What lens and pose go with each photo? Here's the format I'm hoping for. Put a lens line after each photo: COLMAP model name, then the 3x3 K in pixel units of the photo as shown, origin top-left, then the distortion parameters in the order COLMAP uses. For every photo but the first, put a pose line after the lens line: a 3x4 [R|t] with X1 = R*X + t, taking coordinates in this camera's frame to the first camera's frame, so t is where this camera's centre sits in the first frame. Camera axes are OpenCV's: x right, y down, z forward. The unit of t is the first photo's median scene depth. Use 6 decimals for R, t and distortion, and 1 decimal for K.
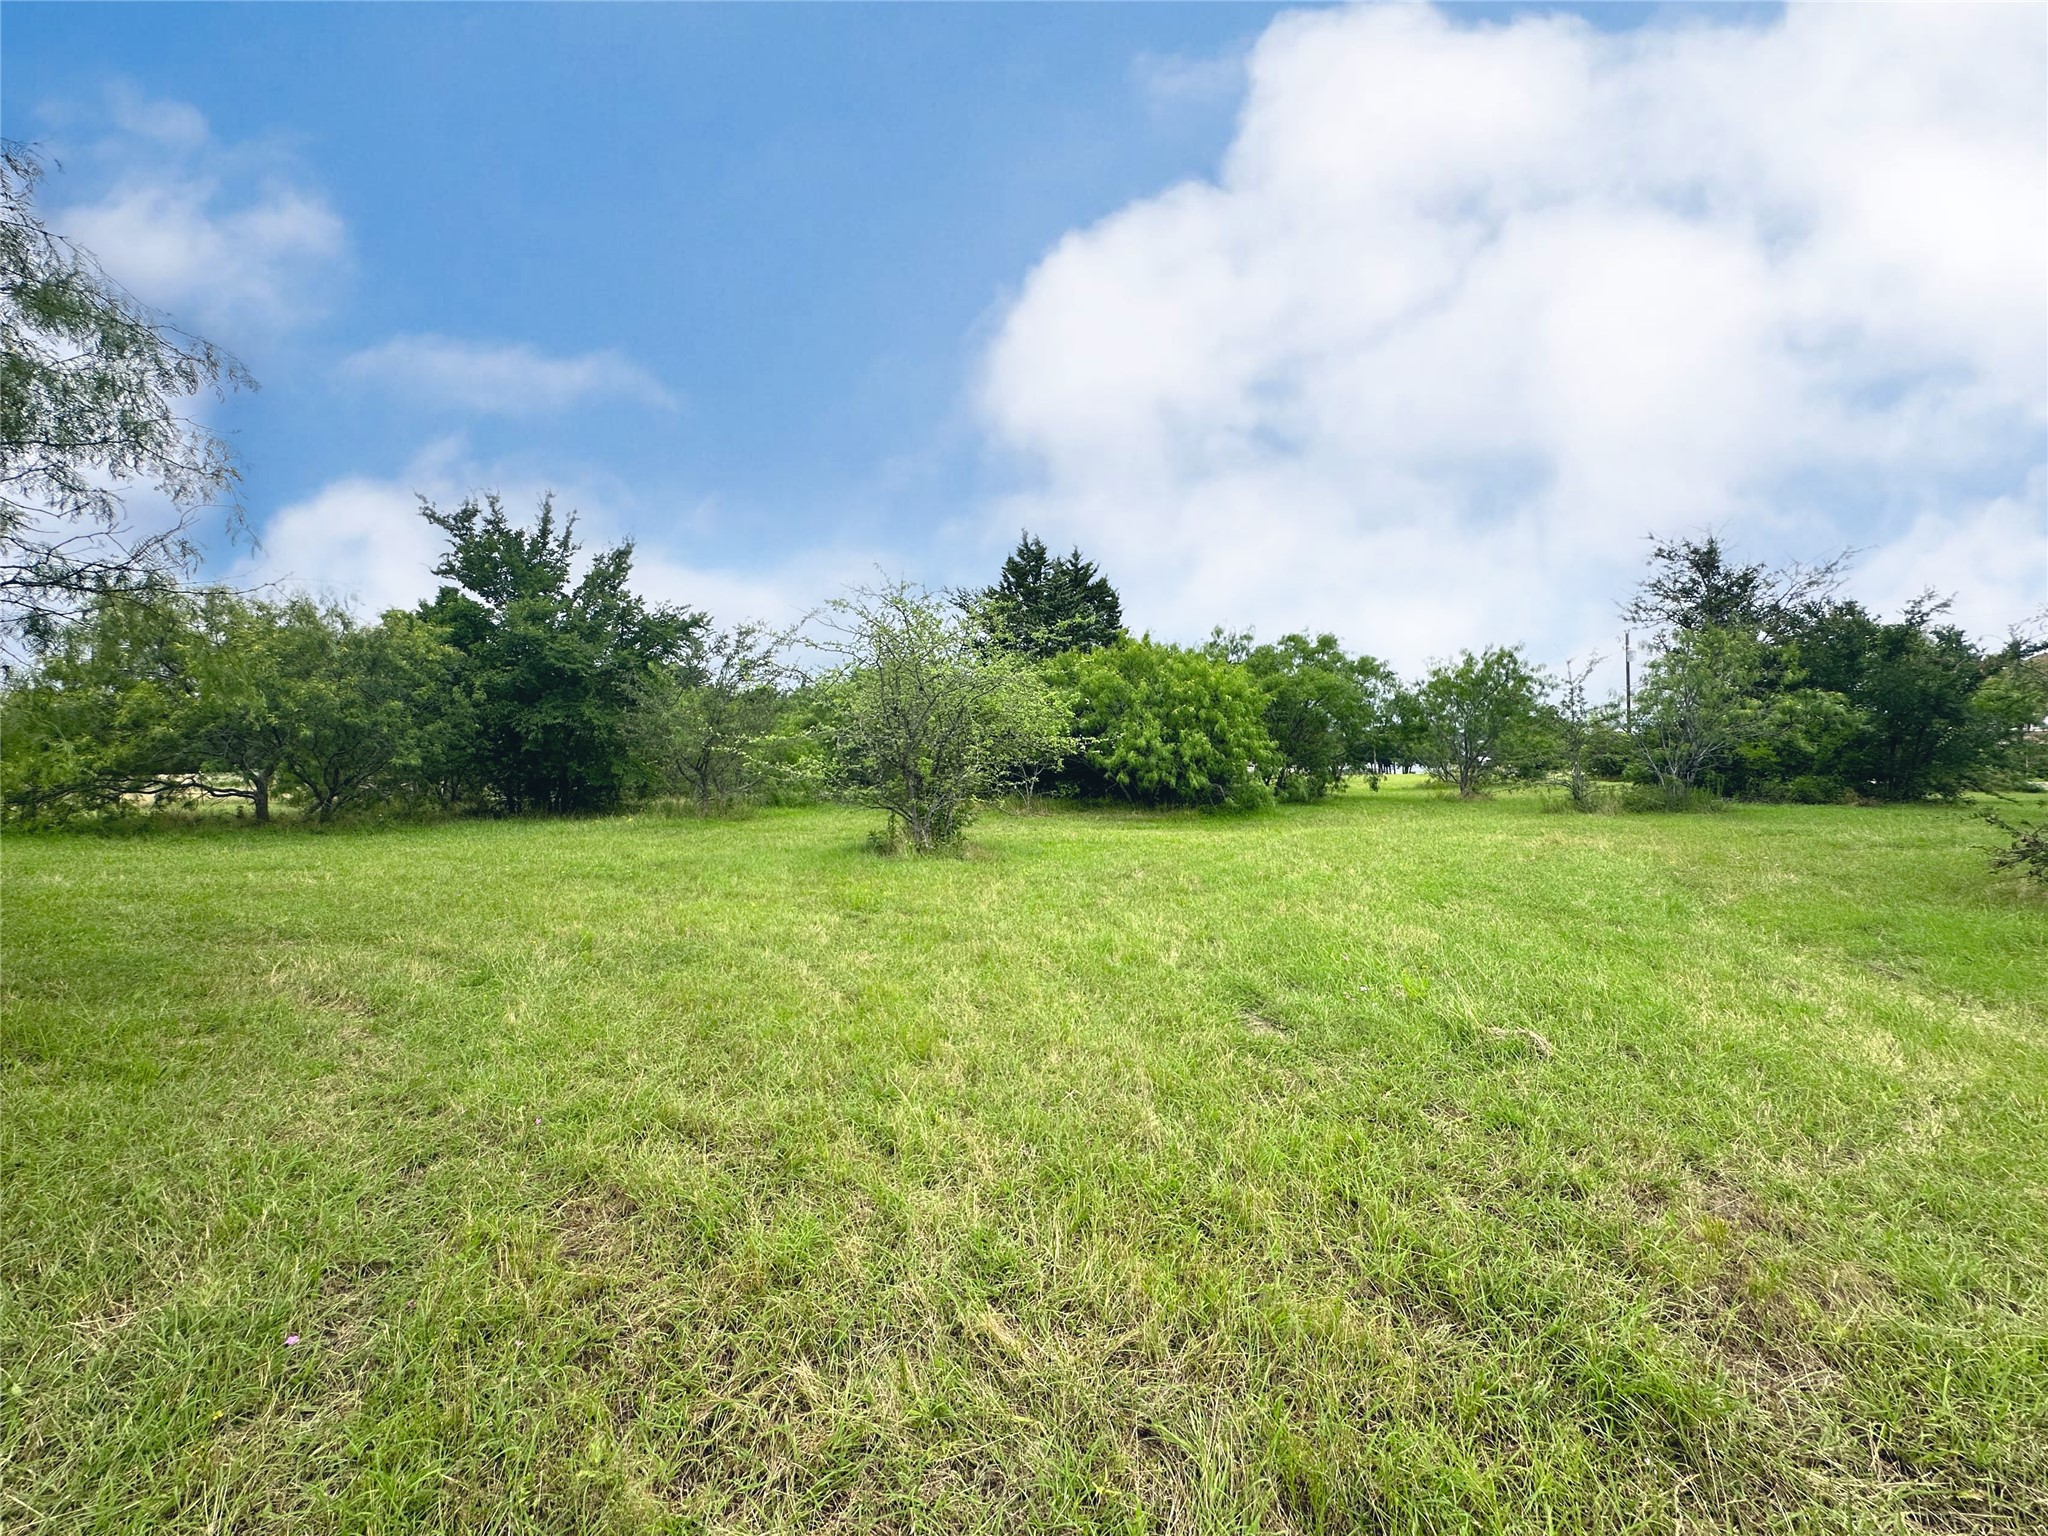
lens RADIAL K [[816.6, 0, 1007.1], [0, 816.6, 775.4], [0, 0, 1]] dist [-0.005179, 0.001247]
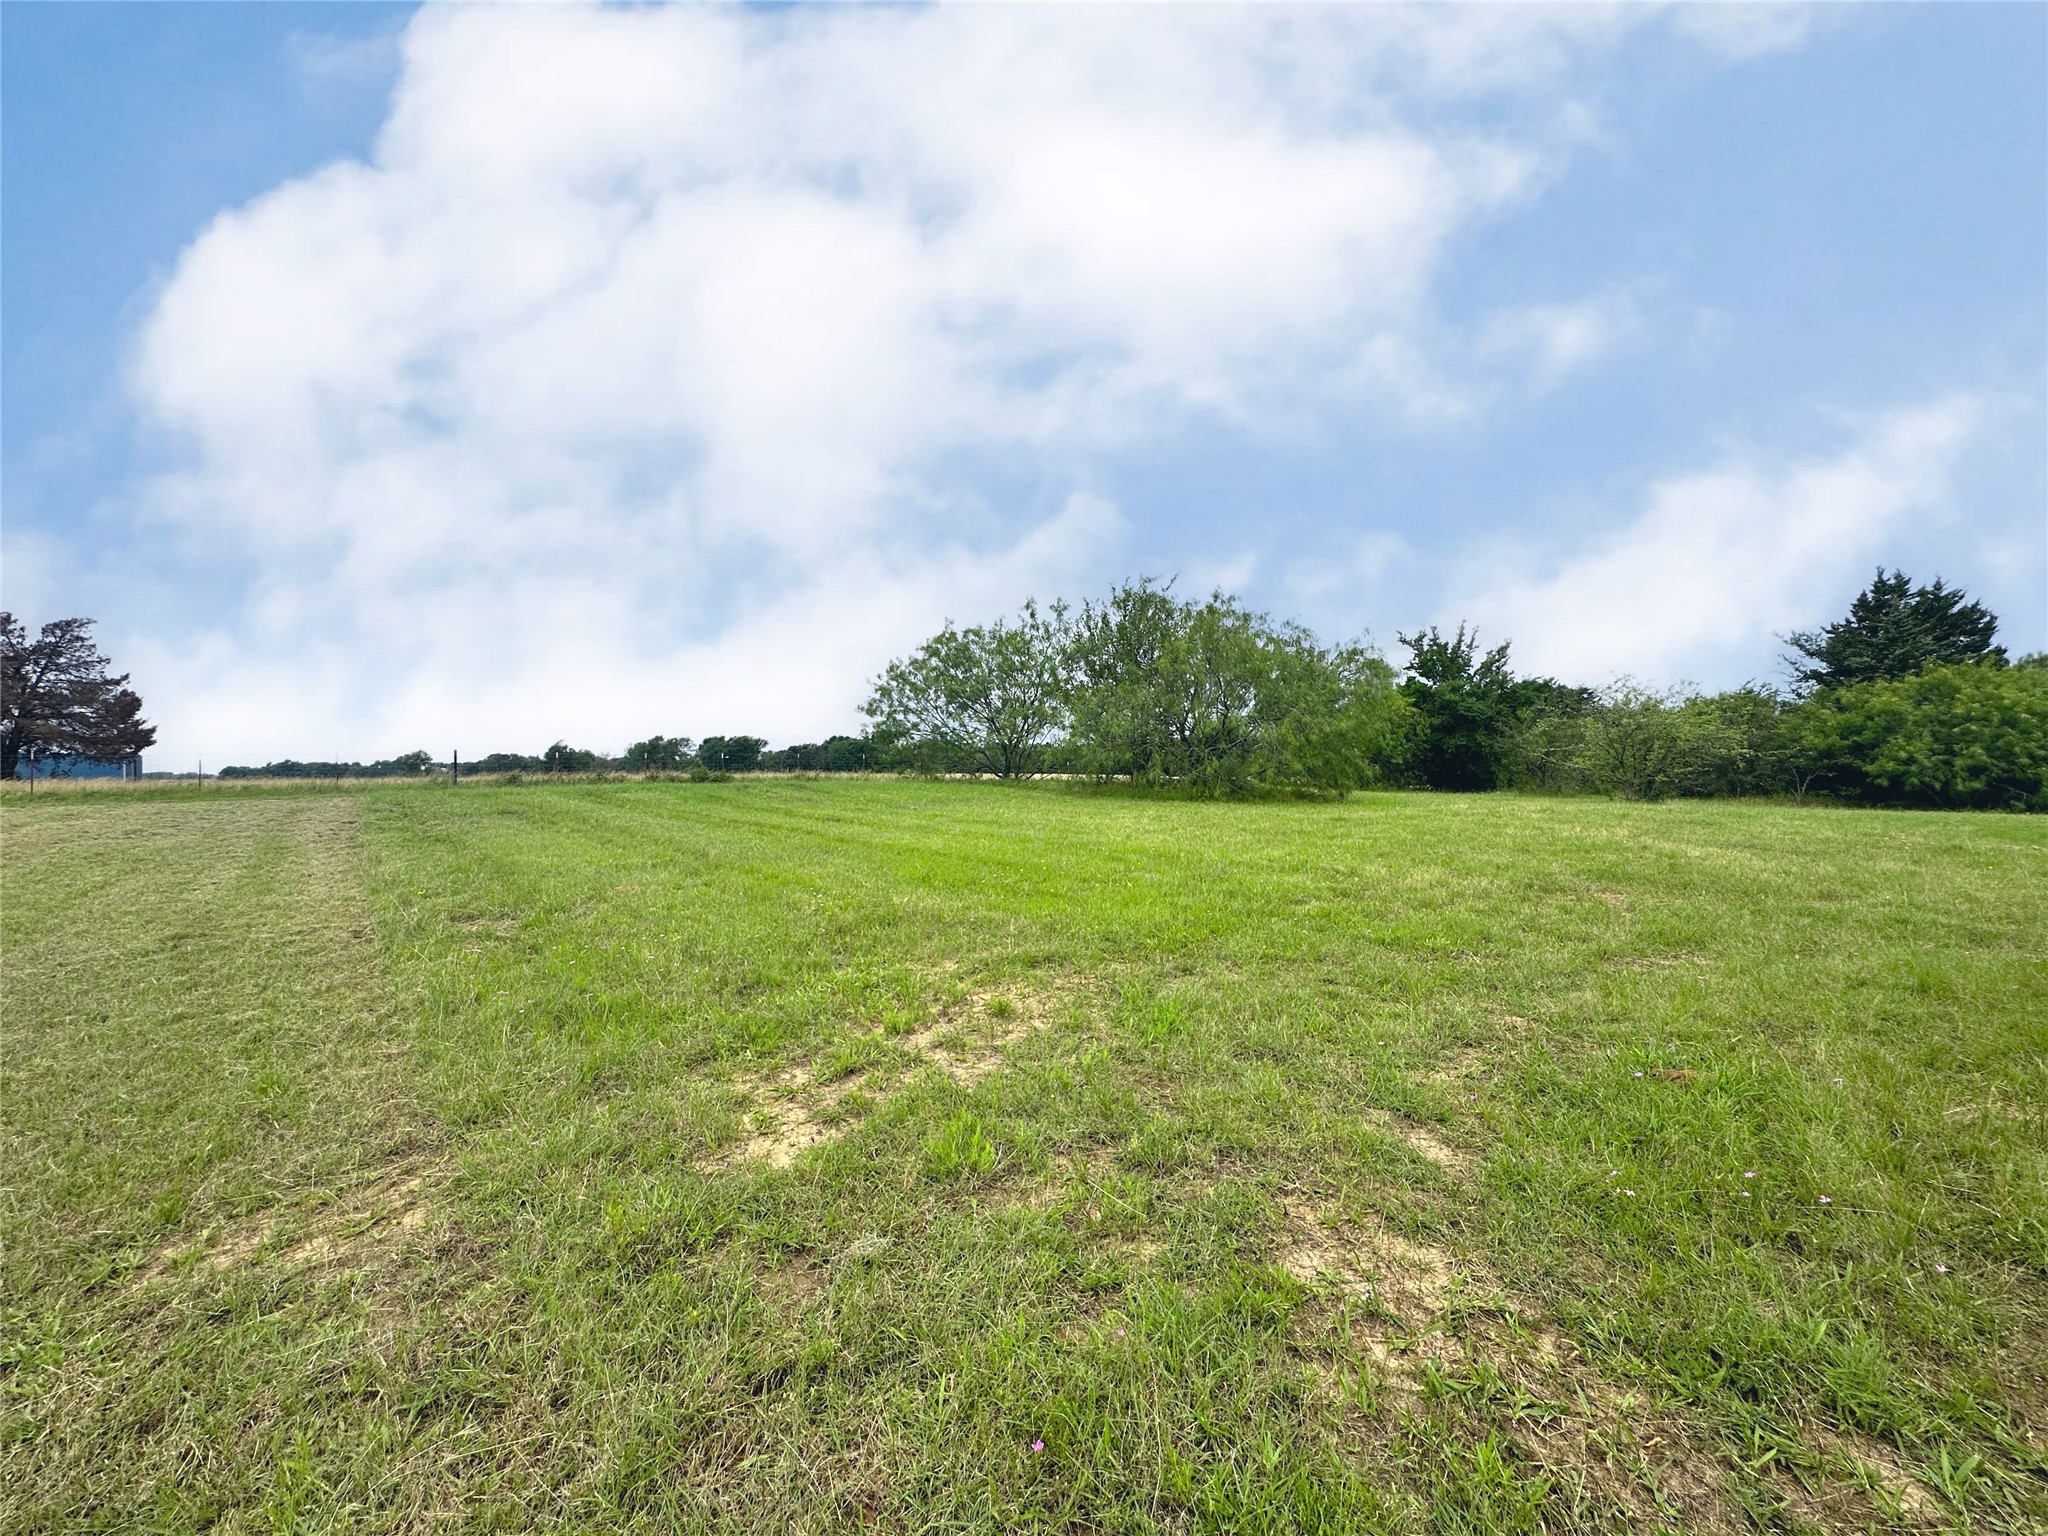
lens RADIAL K [[816.6, 0, 1035.6], [0, 816.6, 768.7], [0, 0, 1]] dist [-0.005179, 0.001247]
pose [[0.561133, 0.017208, -0.827547, 0.441913], [-0.042016, 0.999087, -0.007714, 0.048148], [0.826659, 0.039099, 0.561344, -0.848010]]
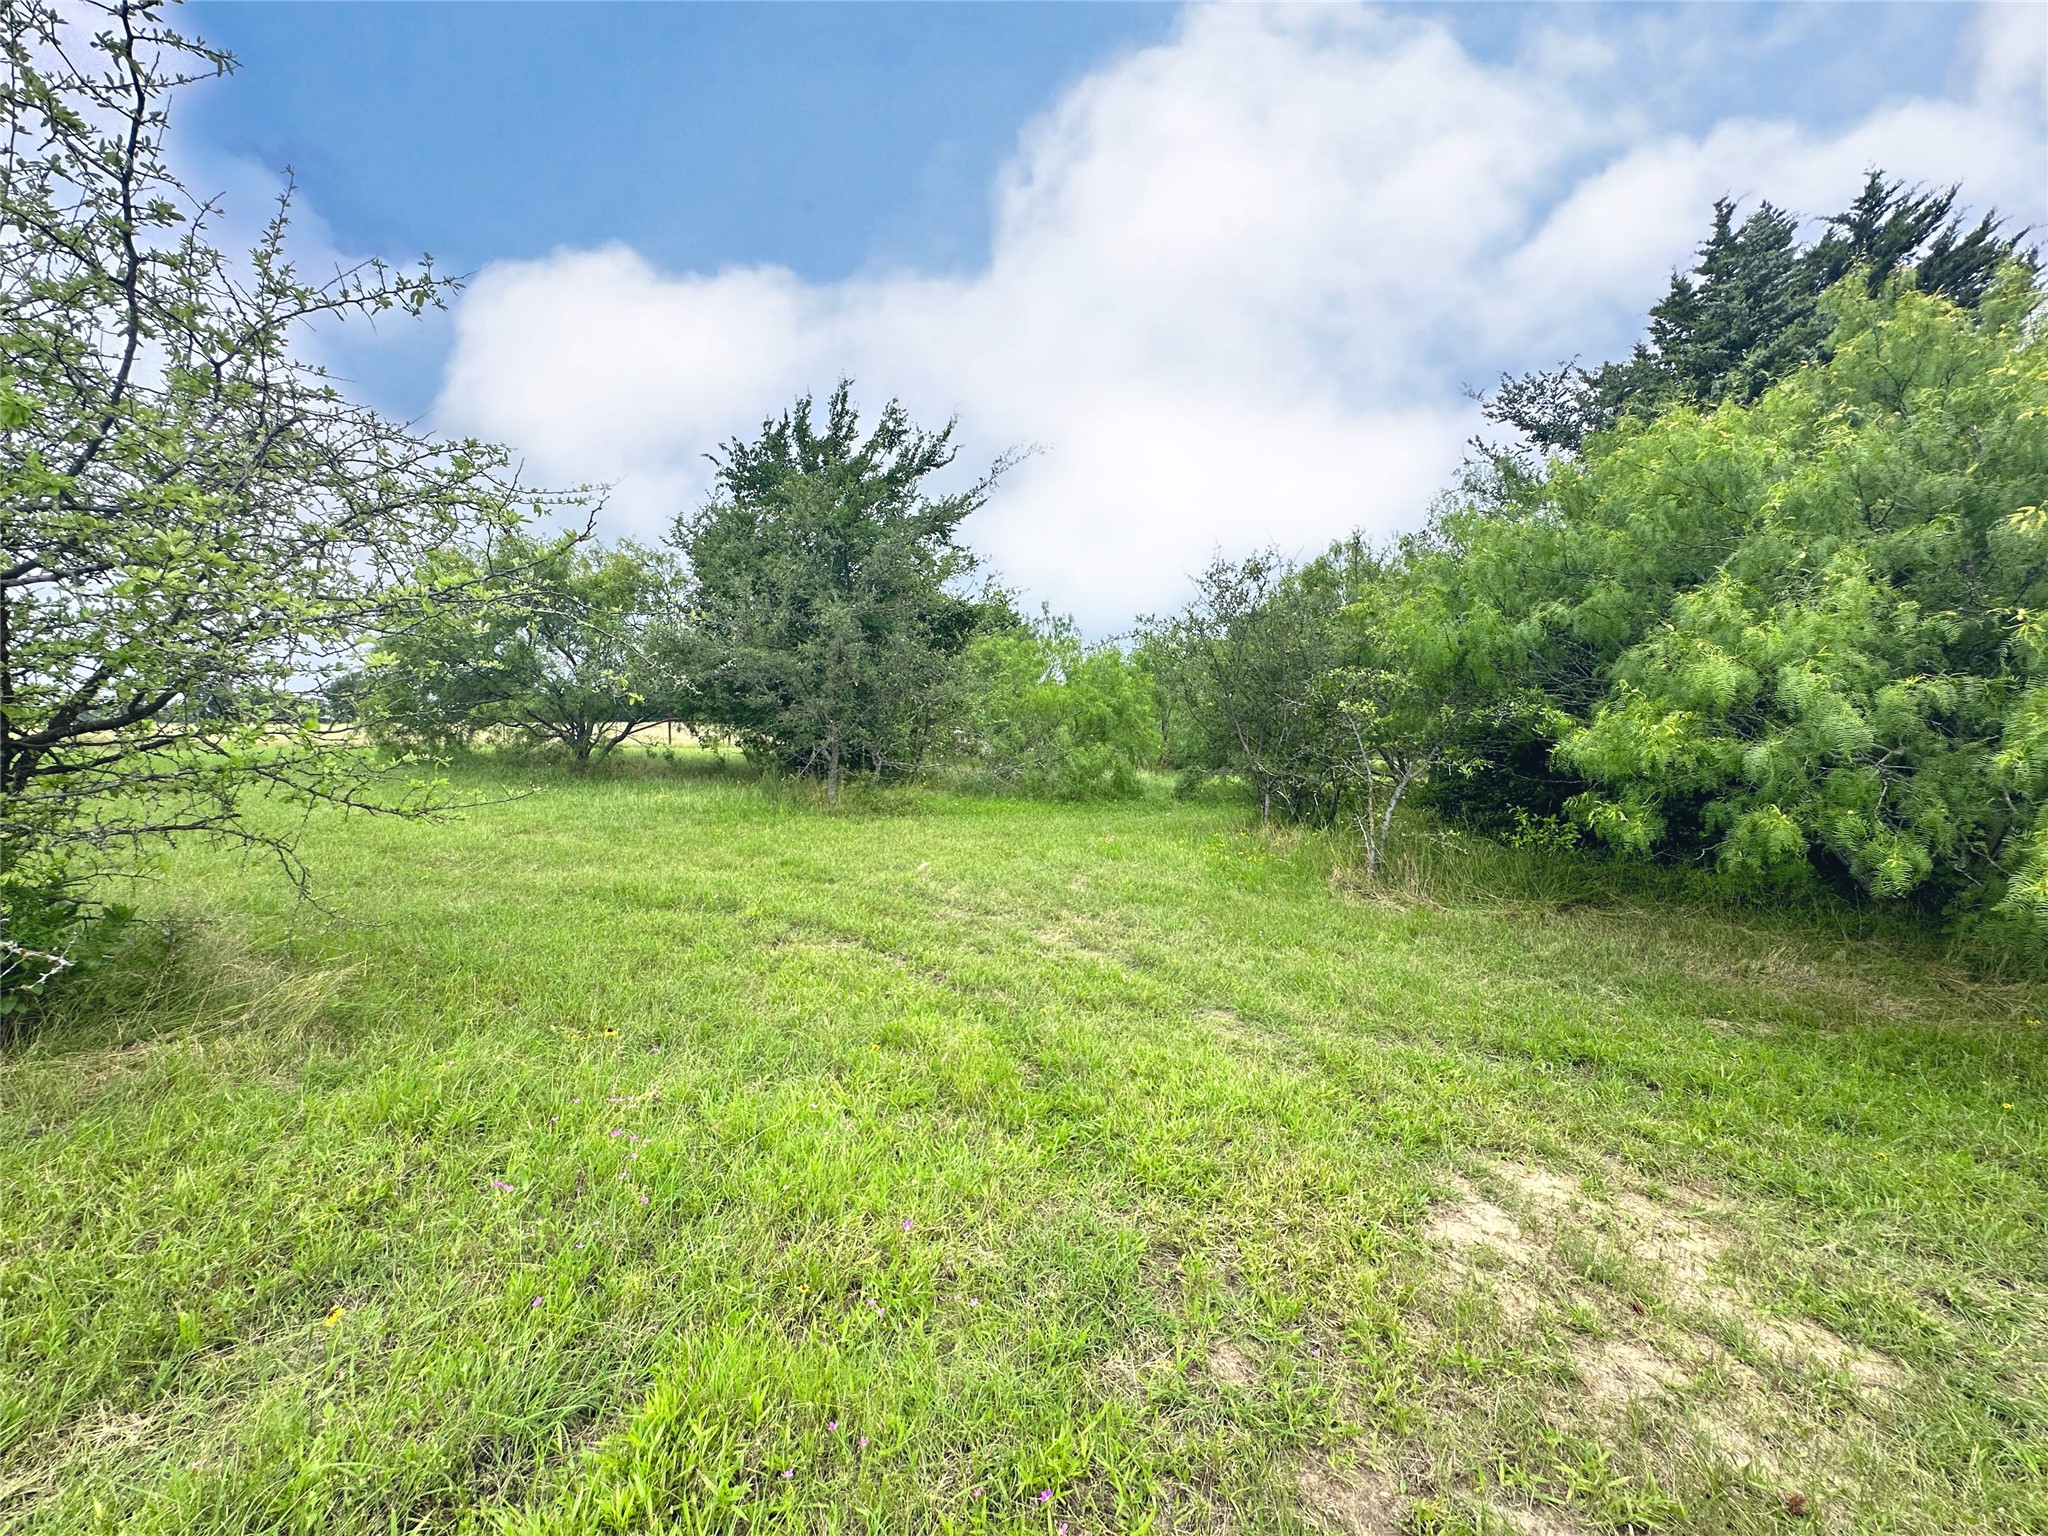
lens RADIAL K [[816.6, 0, 1035.4], [0, 816.6, 783.0], [0, 0, 1]] dist [-0.005179, 0.001247]
pose [[0.641200, 0.088038, -0.762307, 0.206986], [-0.054478, 0.996113, 0.069217, -0.014412], [0.765438, -0.002853, 0.643504, 0.667576]]
